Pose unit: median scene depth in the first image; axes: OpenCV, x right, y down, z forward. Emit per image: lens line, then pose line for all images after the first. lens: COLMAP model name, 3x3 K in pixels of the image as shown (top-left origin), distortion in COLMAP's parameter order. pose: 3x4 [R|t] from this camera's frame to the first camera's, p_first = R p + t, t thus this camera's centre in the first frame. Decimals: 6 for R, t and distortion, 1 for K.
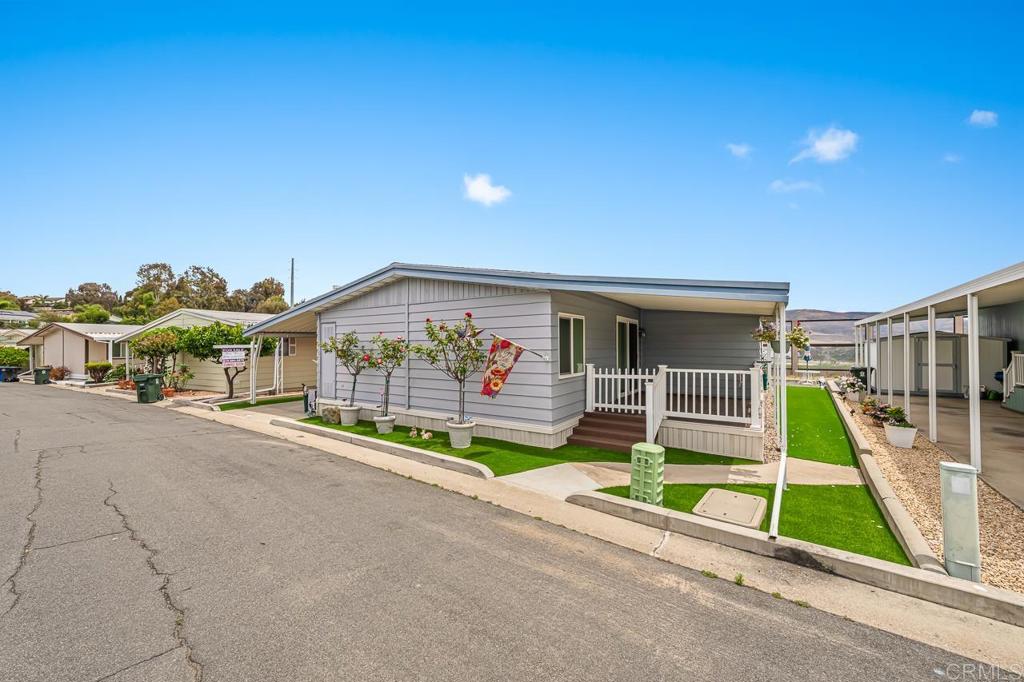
lens RADIAL K [[391.2, 0, 512.3], [0, 391.2, 342.2], [0, 0, 1]] dist [-0.001930, -0.000415]
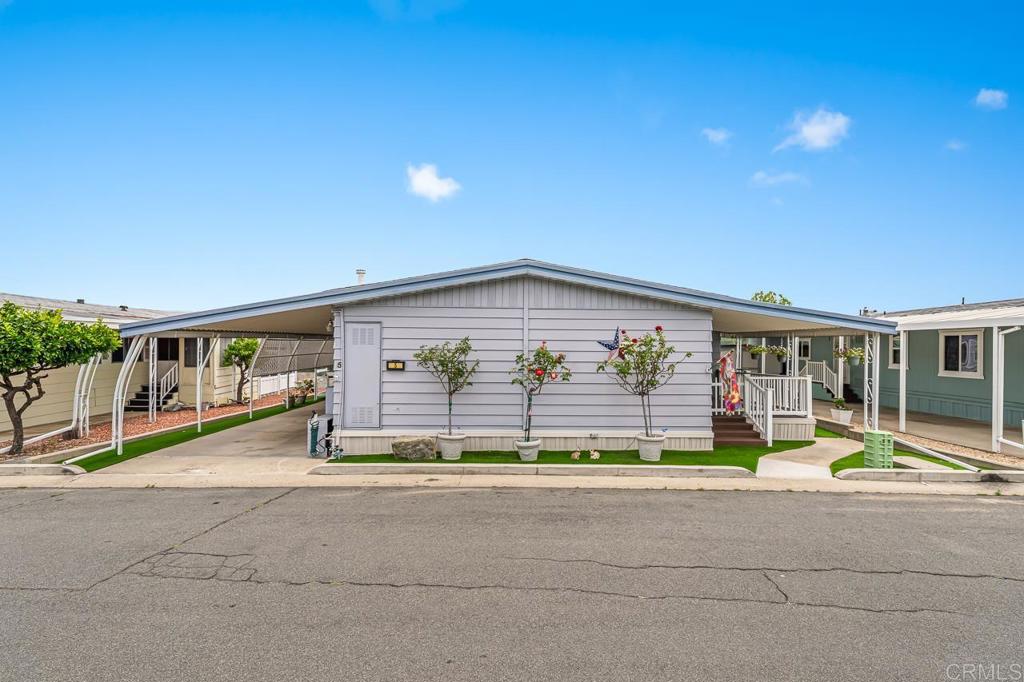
lens RADIAL K [[467.5, 0, 510.7], [0, 467.5, 345.7], [0, 0, 1]] dist [-0.001667, 0.001196]
pose [[0.815000, 0.015034, 0.579266, -1.092159], [-0.018081, 0.999836, -0.000510, -0.016368], [-0.579179, -0.010058, 0.815139, 0.233257]]
